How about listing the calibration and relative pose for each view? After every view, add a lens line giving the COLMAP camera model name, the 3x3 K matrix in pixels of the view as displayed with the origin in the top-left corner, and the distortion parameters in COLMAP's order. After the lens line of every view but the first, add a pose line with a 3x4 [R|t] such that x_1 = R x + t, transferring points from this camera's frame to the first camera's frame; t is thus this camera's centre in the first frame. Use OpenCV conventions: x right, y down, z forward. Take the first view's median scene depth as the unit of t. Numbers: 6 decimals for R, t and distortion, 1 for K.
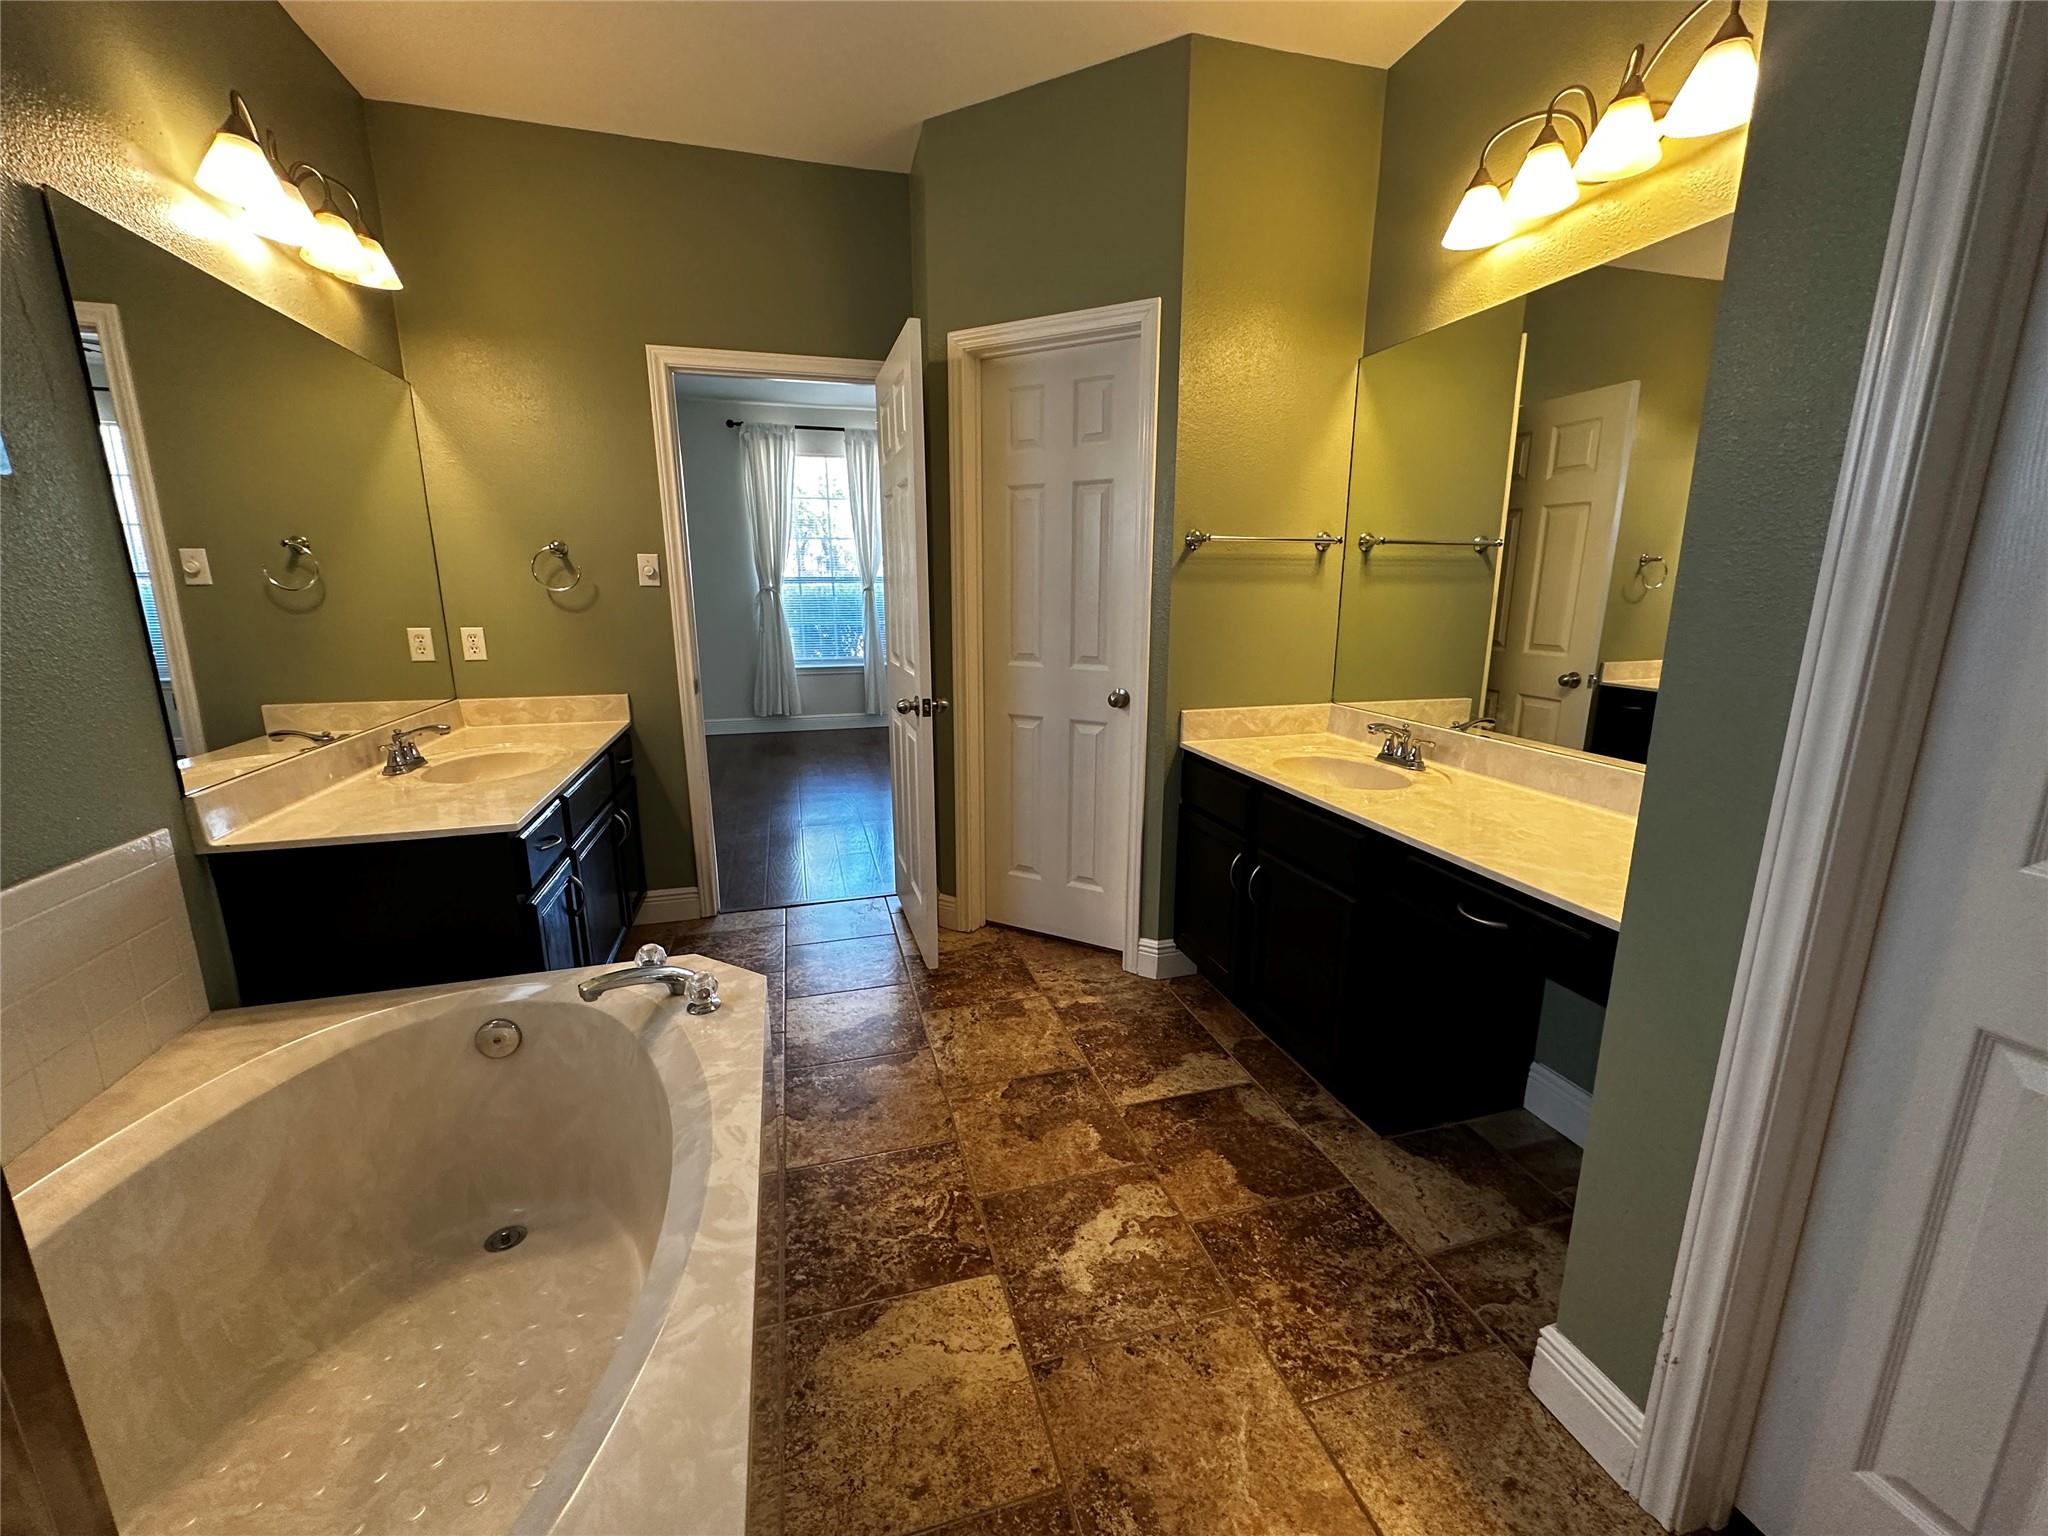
lens RADIAL K [[816.4, 0, 1024.0], [0, 816.4, 768.0], [0, 0, 1]] dist [-0.001250, -0.000143]
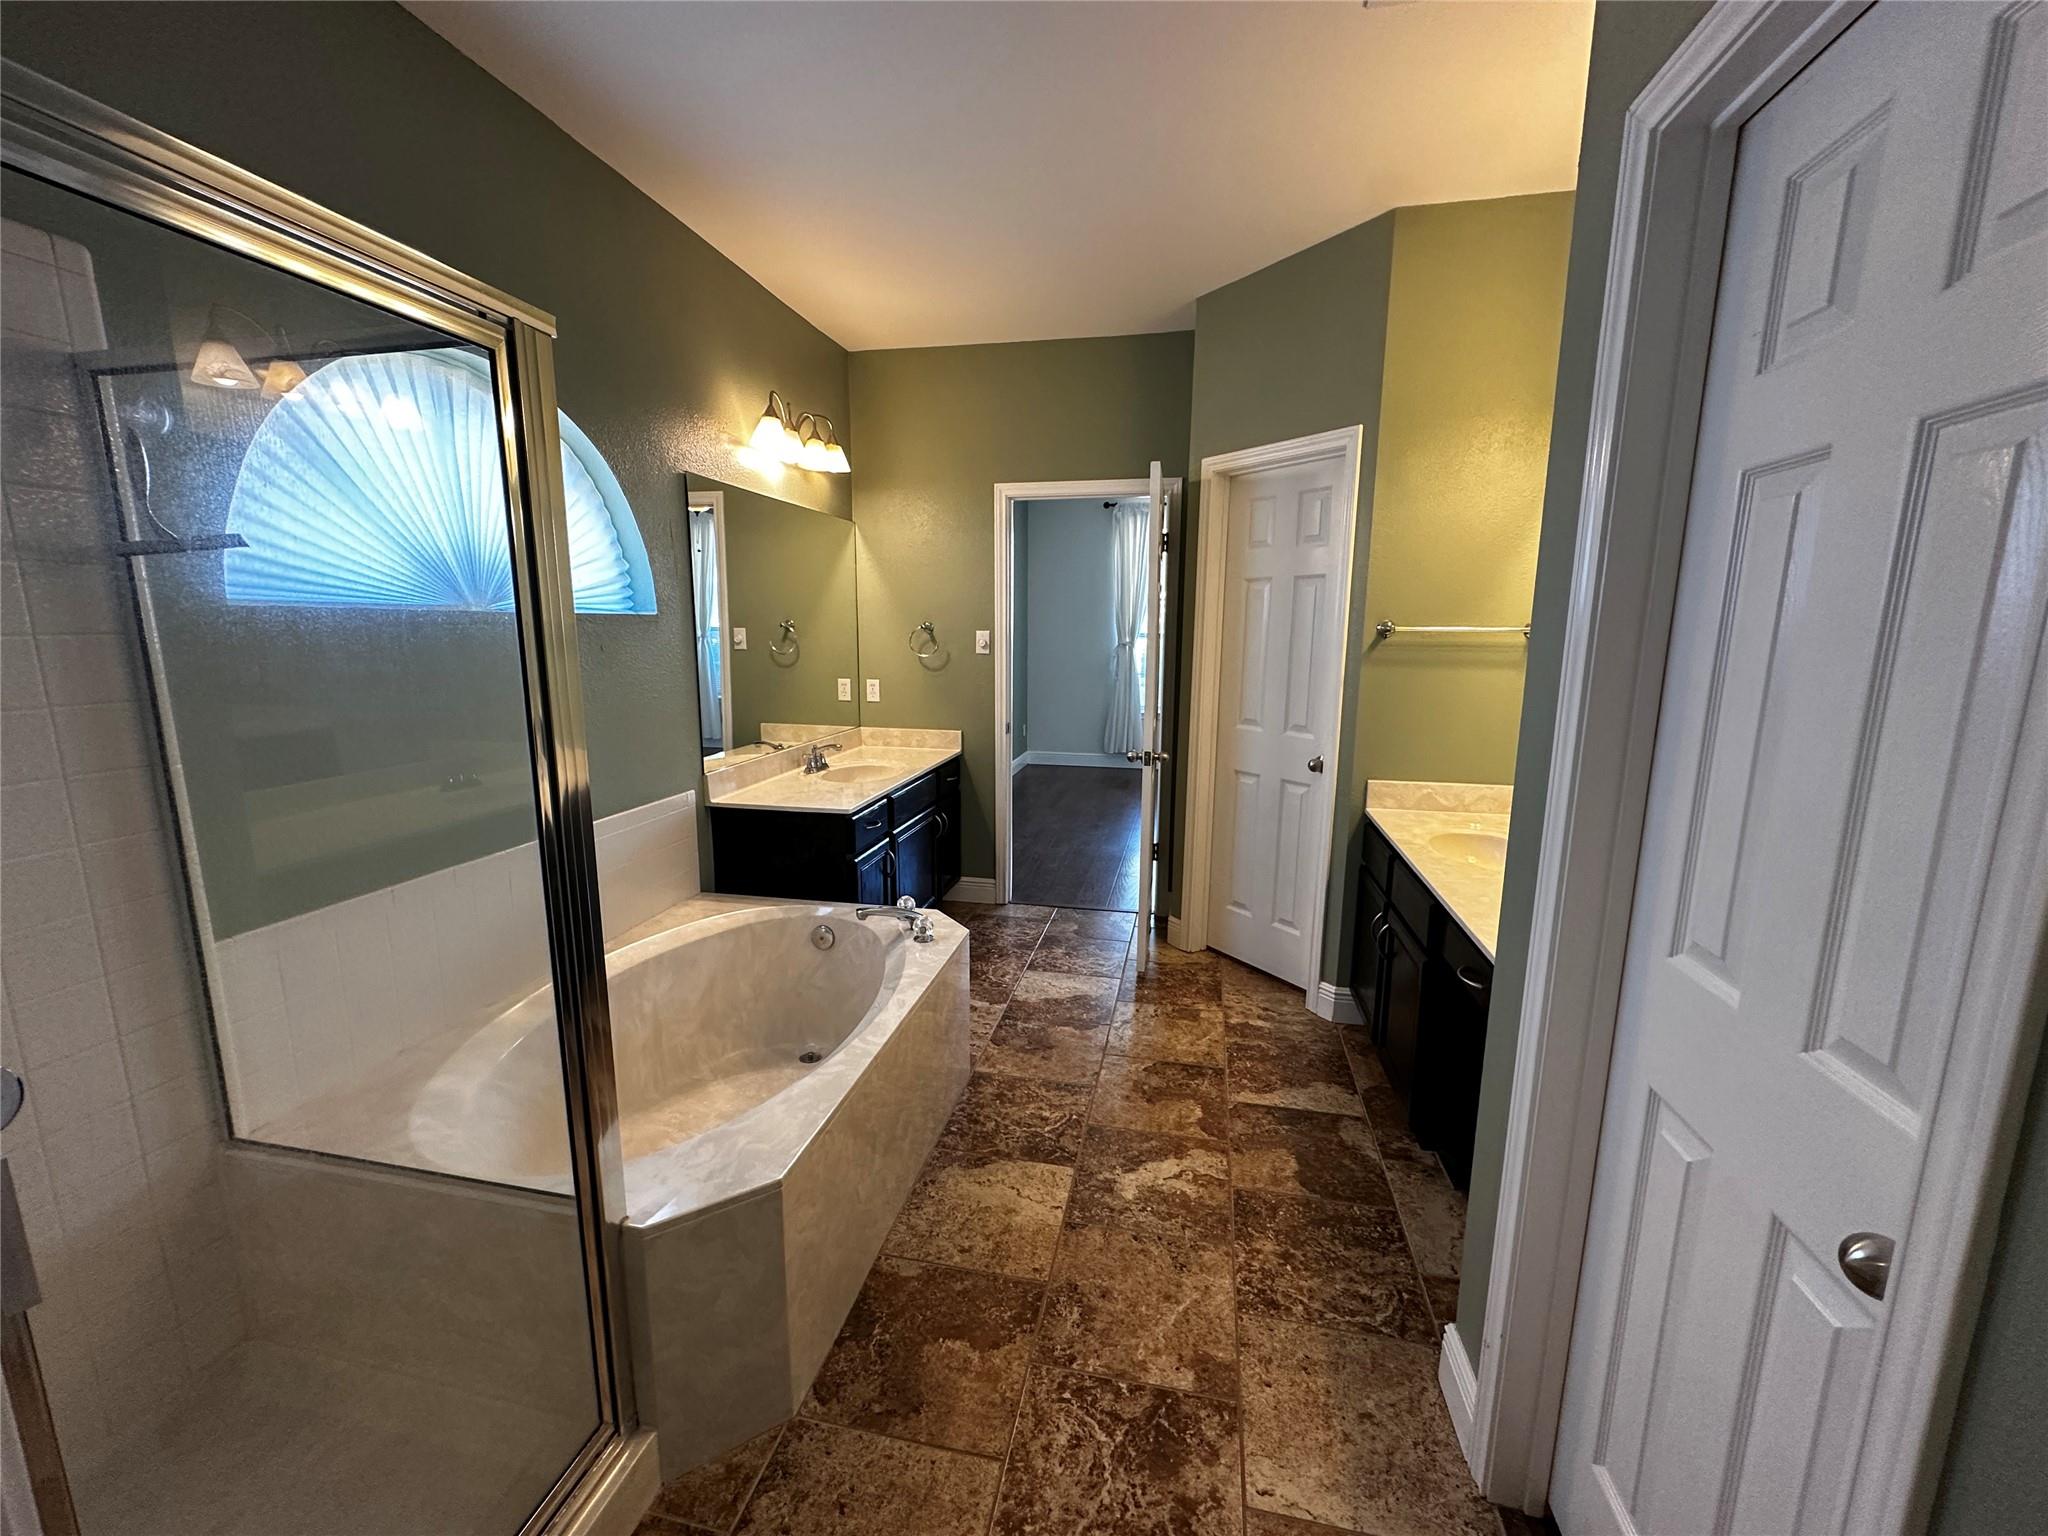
lens RADIAL K [[816.4, 0, 1024.0], [0, 816.4, 768.0], [0, 0, 1]] dist [-0.001250, -0.000143]
pose [[0.882668, 0.086900, -0.461893, 0.353079], [-0.109420, 0.993749, -0.022137, -0.013281], [0.457082, 0.070080, 0.886659, -0.237909]]
